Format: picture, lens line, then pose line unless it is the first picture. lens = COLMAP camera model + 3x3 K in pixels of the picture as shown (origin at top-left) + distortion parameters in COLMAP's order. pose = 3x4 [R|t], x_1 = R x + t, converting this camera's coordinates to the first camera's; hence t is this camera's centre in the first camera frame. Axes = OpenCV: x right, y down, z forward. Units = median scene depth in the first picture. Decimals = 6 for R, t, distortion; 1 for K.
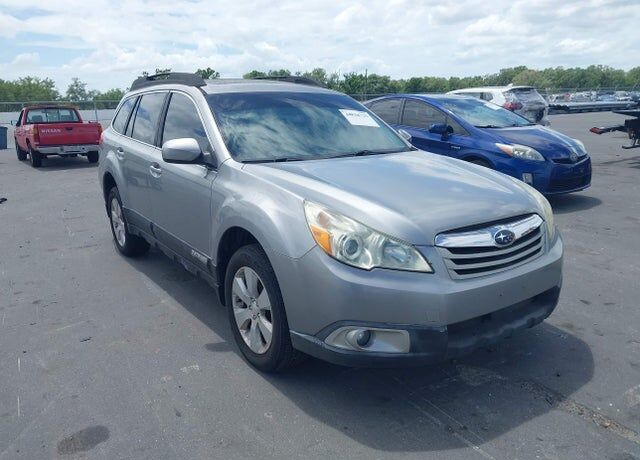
lens RADIAL K [[539.8, 0, 321.6], [0, 539.8, 254.8], [0, 0, 1]] dist [0.005245, 0.005266]
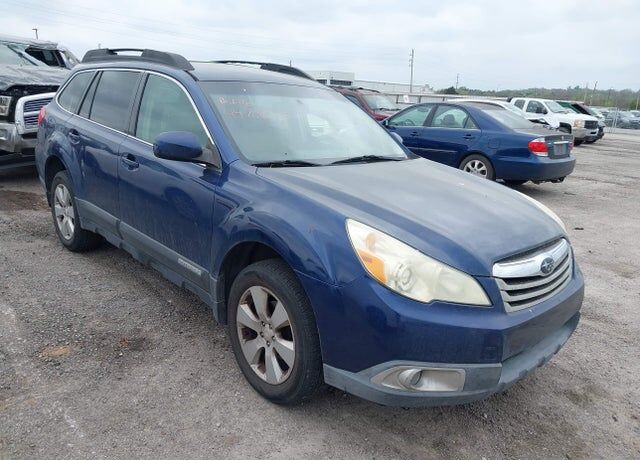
lens RADIAL K [[539.8, 0, 321.6], [0, 539.8, 254.8], [0, 0, 1]] dist [0.005245, 0.005266]
pose [[0.986205, 0.031421, 0.162518, -0.206313], [-0.035835, 0.999062, 0.024294, -0.059342], [-0.161602, -0.029783, 0.986406, 0.128433]]
